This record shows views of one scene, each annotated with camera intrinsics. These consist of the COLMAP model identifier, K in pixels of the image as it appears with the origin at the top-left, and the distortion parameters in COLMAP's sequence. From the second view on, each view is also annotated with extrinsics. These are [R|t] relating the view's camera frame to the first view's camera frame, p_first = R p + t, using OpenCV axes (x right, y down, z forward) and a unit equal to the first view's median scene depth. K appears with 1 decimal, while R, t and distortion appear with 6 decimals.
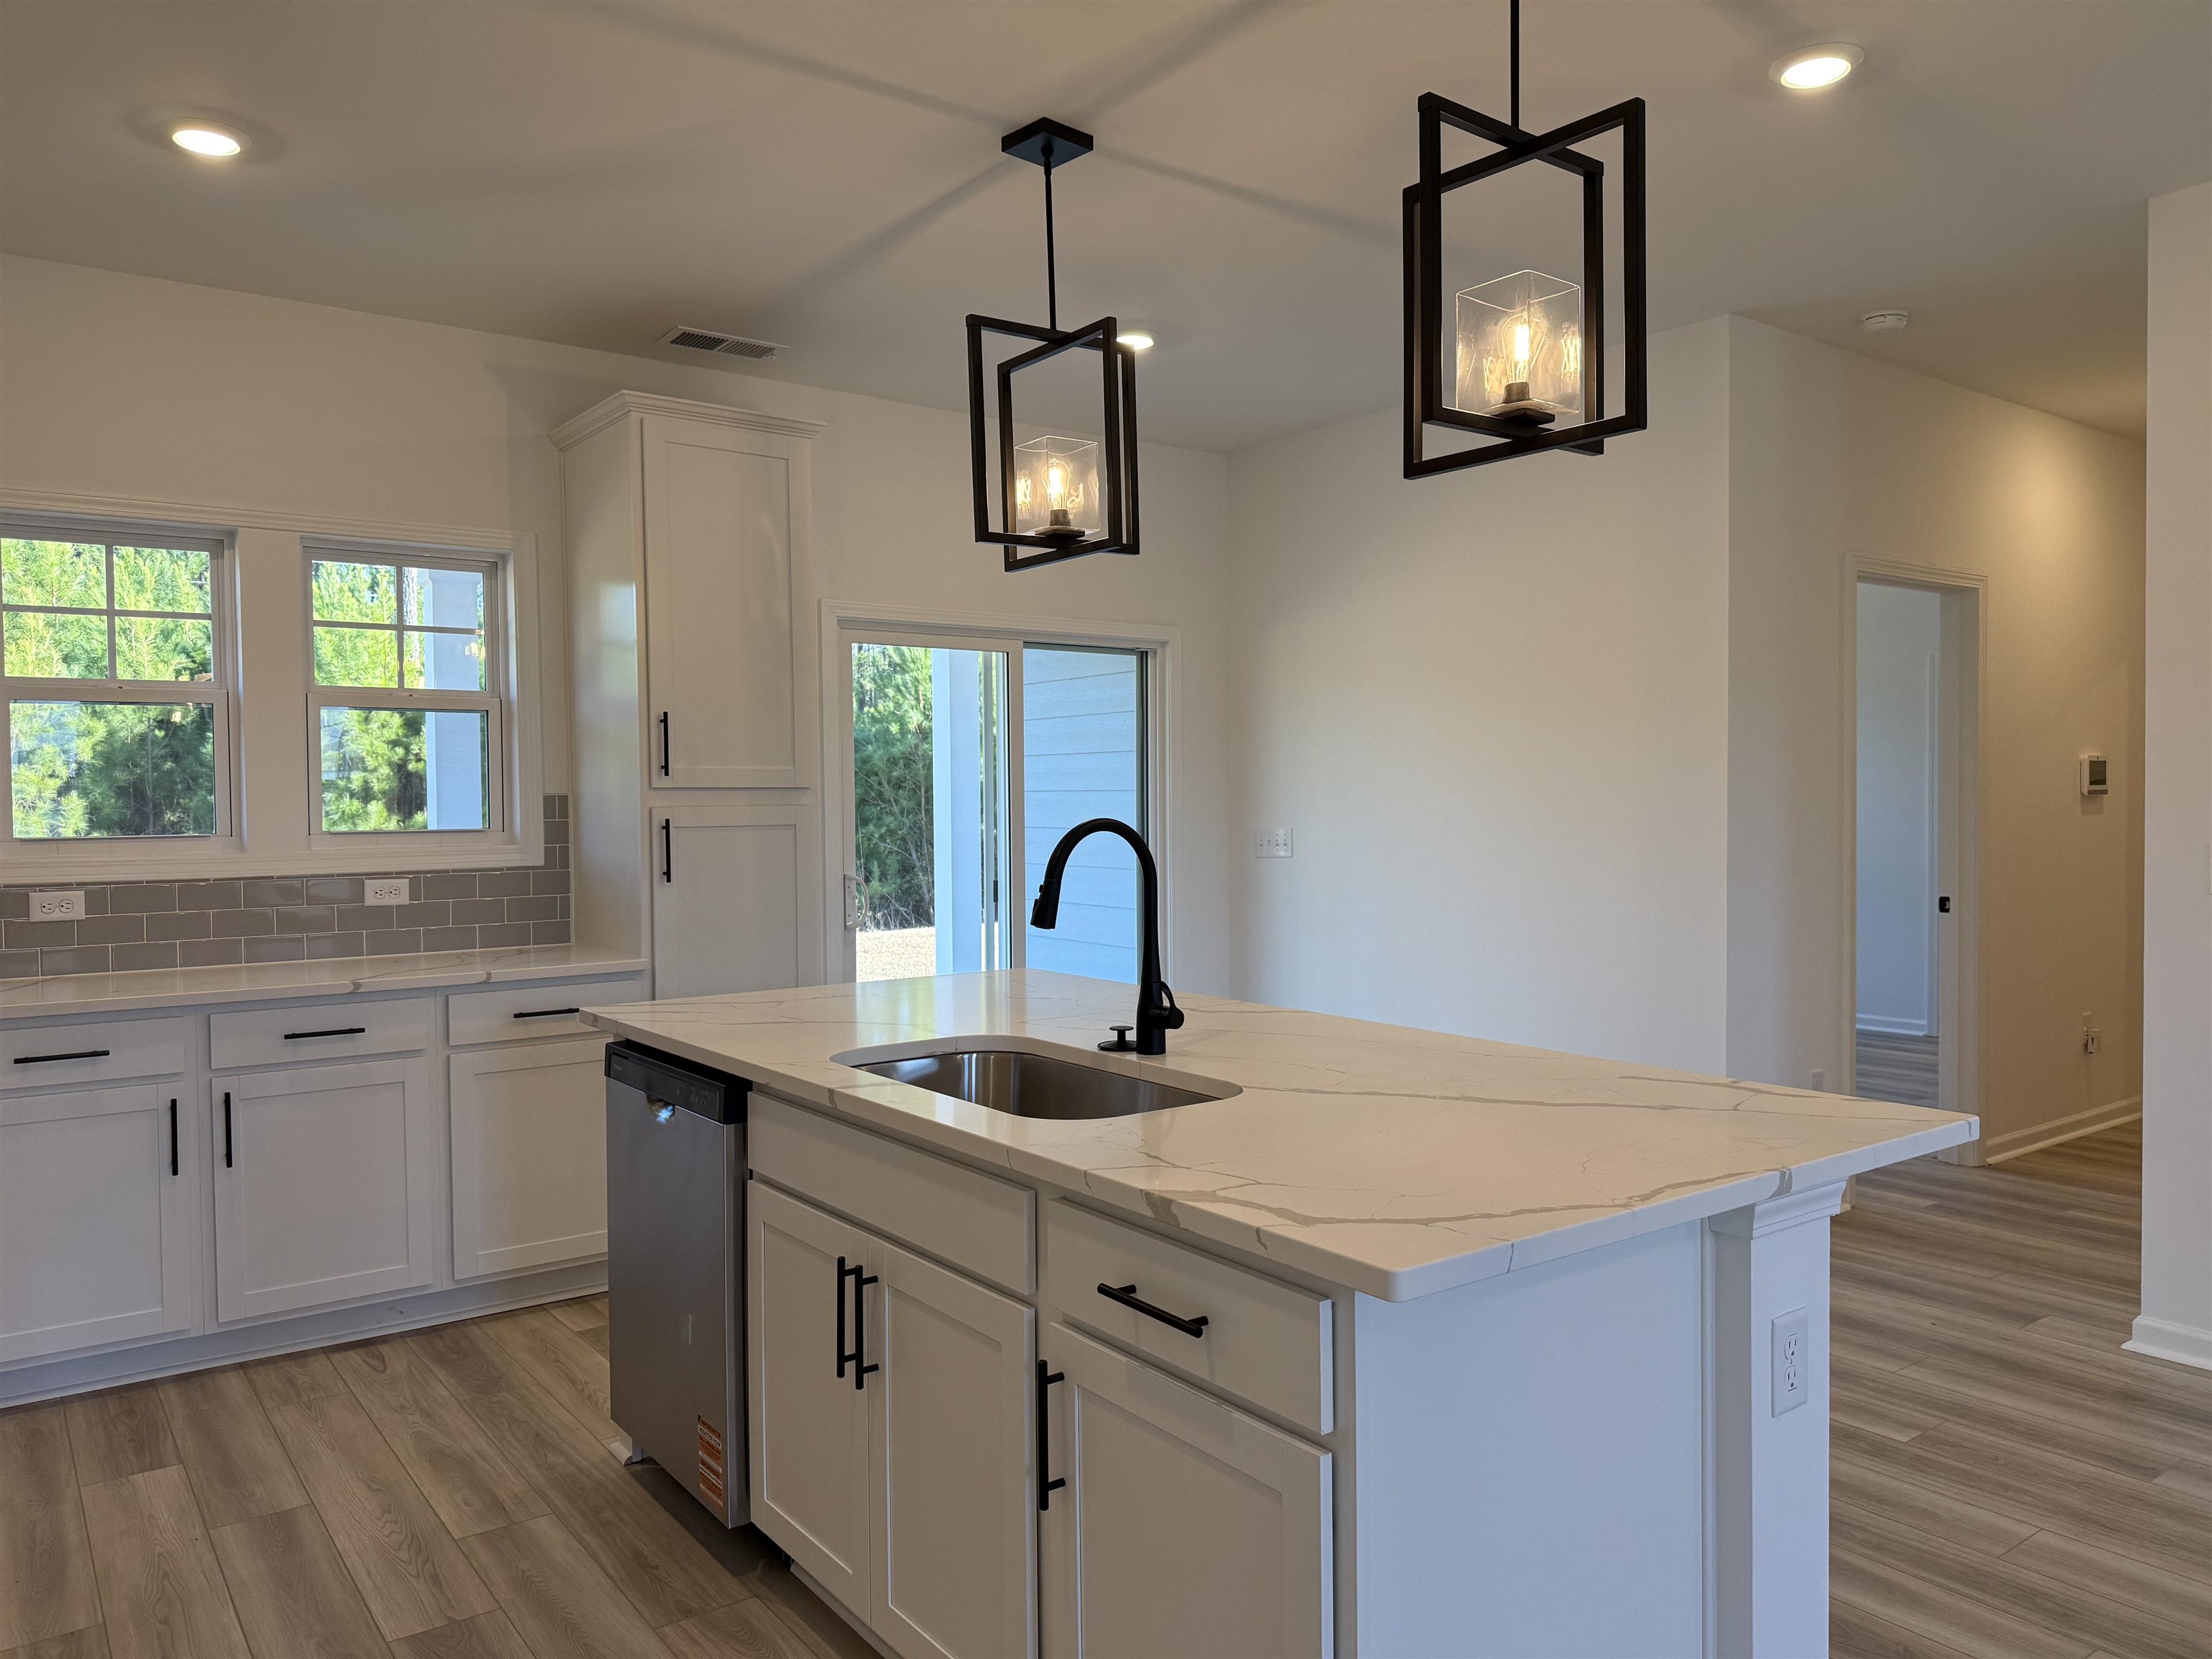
lens RADIAL K [[1551.4, 0, 1123.1], [0, 1551.4, 825.0], [0, 0, 1]] dist [0.020806, -0.021566]
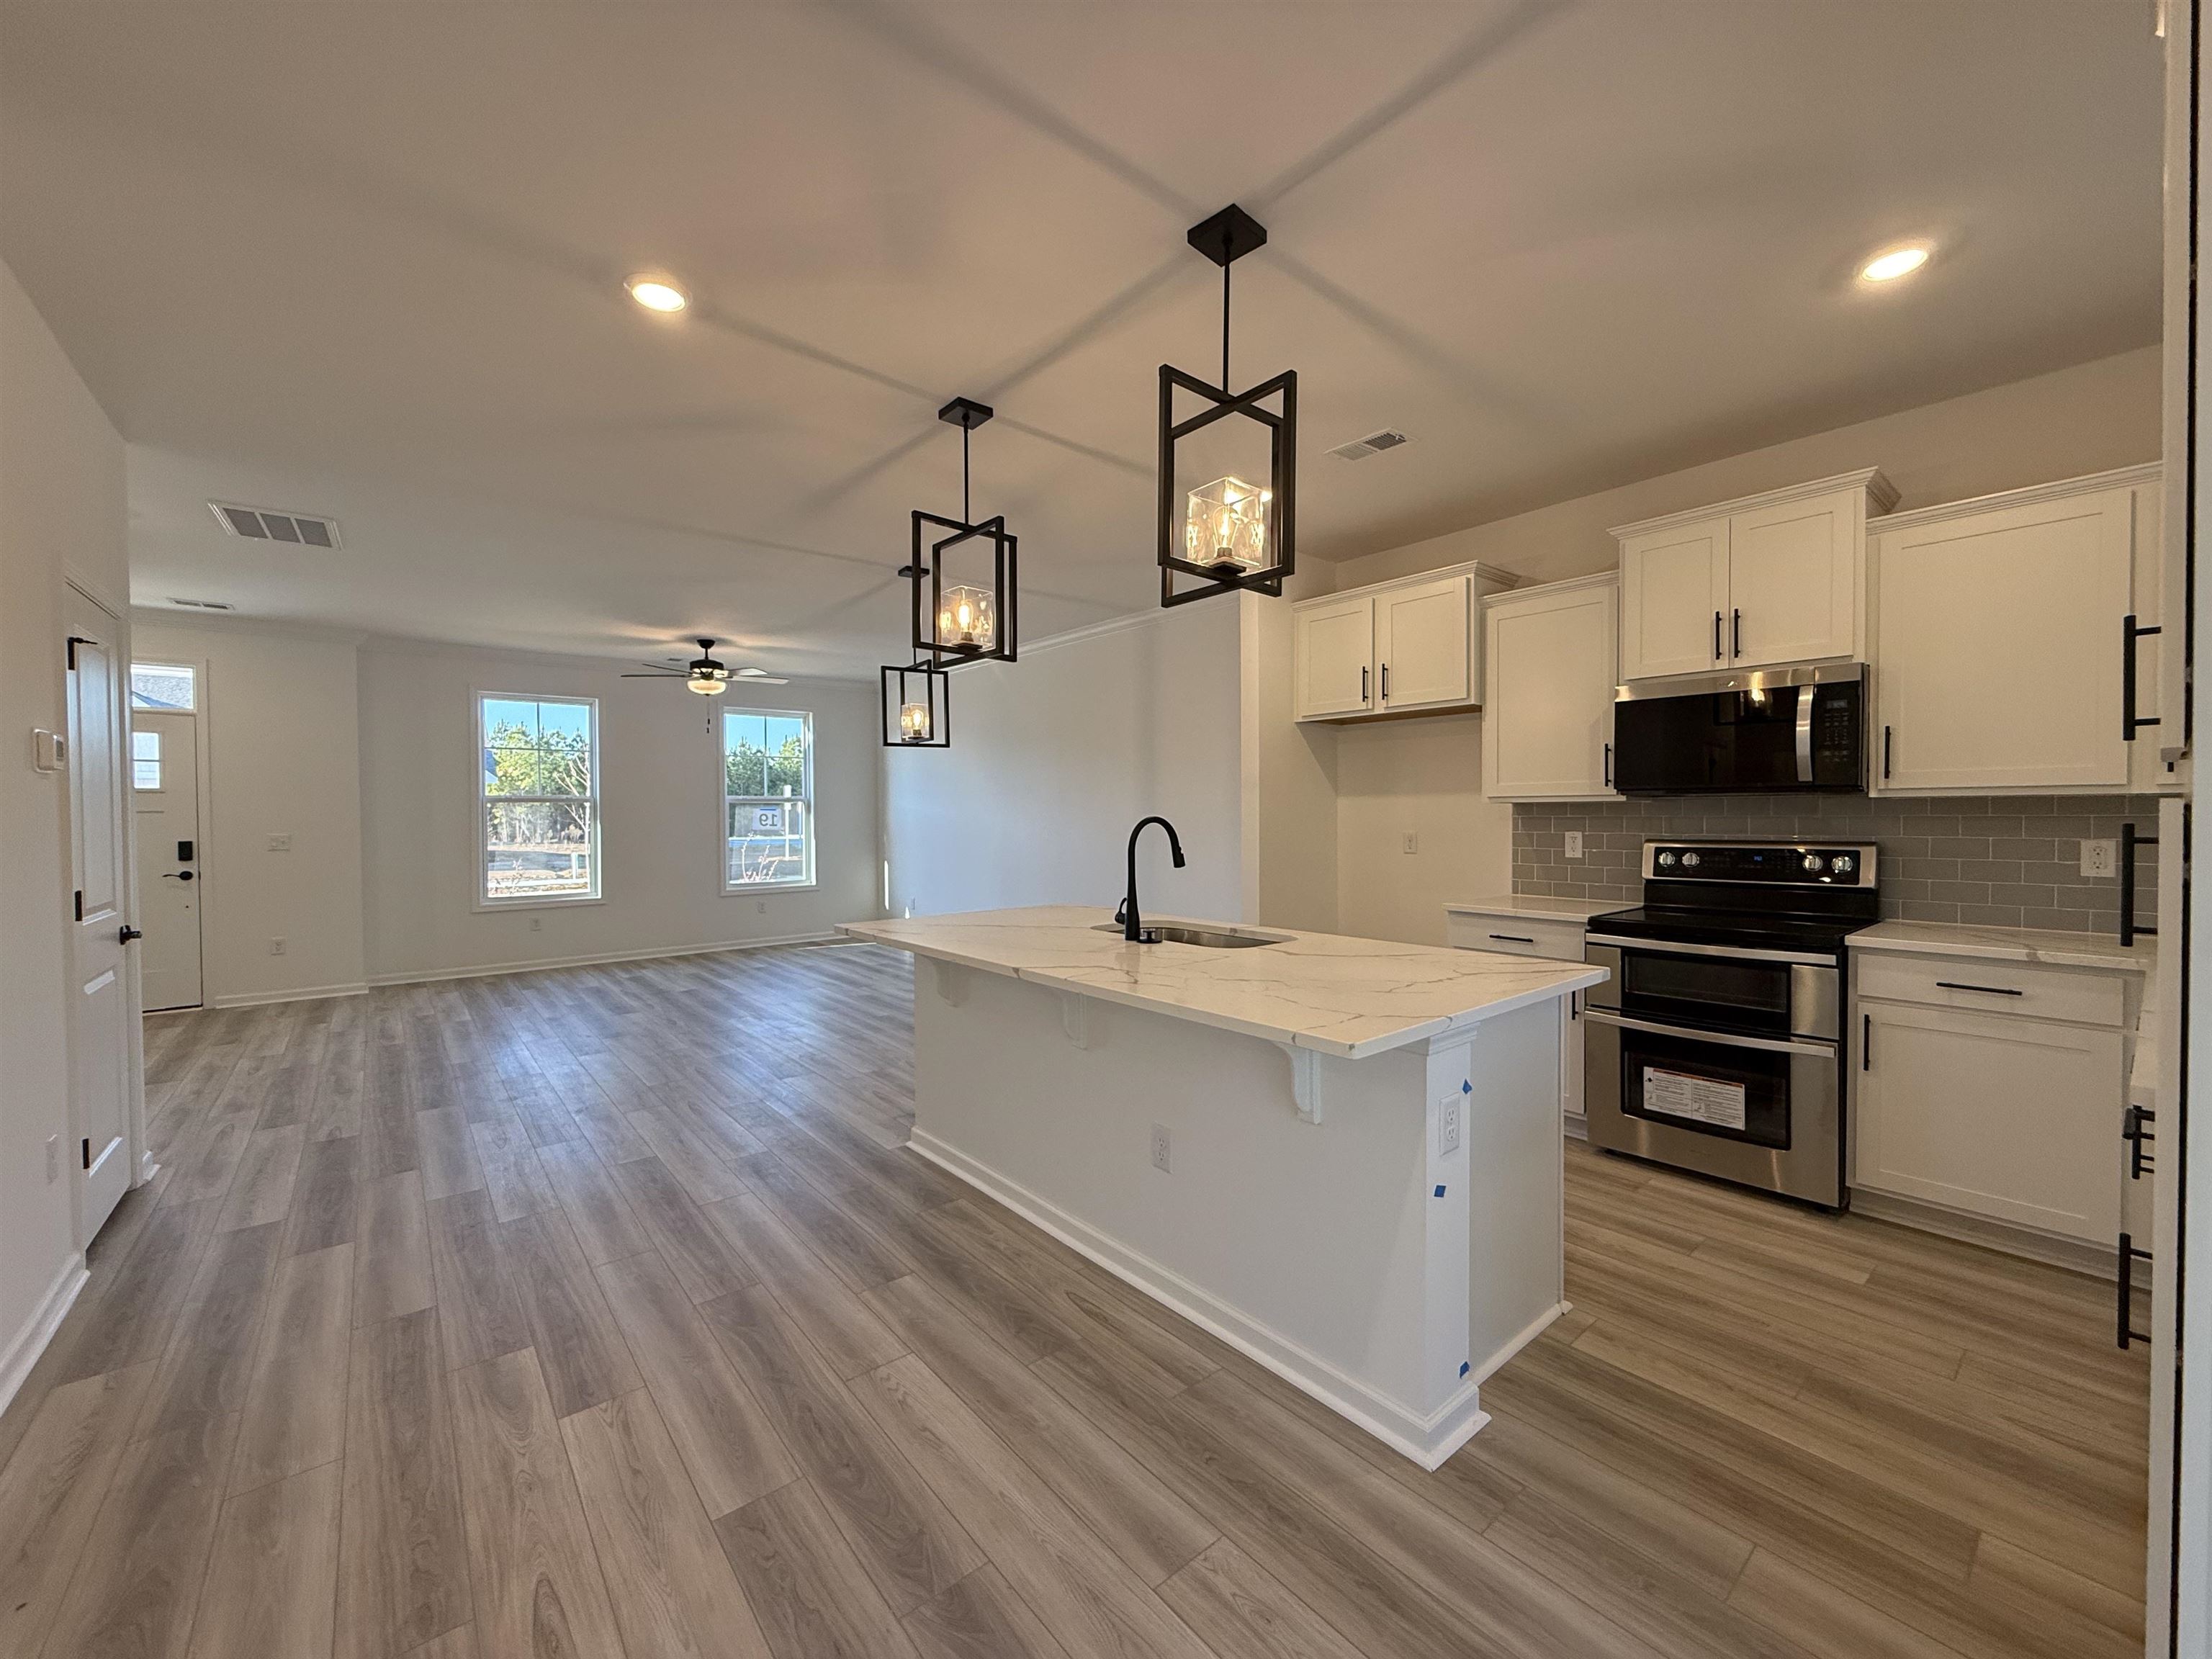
lens RADIAL K [[878.8, 0, 1111.0], [0, 878.8, 832.7], [0, 0, 1]] dist [-0.002118, 0.002261]
pose [[-0.998922, 0.018014, -0.042790, 0.053596], [0.016393, 0.999146, 0.037922, -0.016825], [0.043436, 0.037179, -0.998364, 1.249504]]
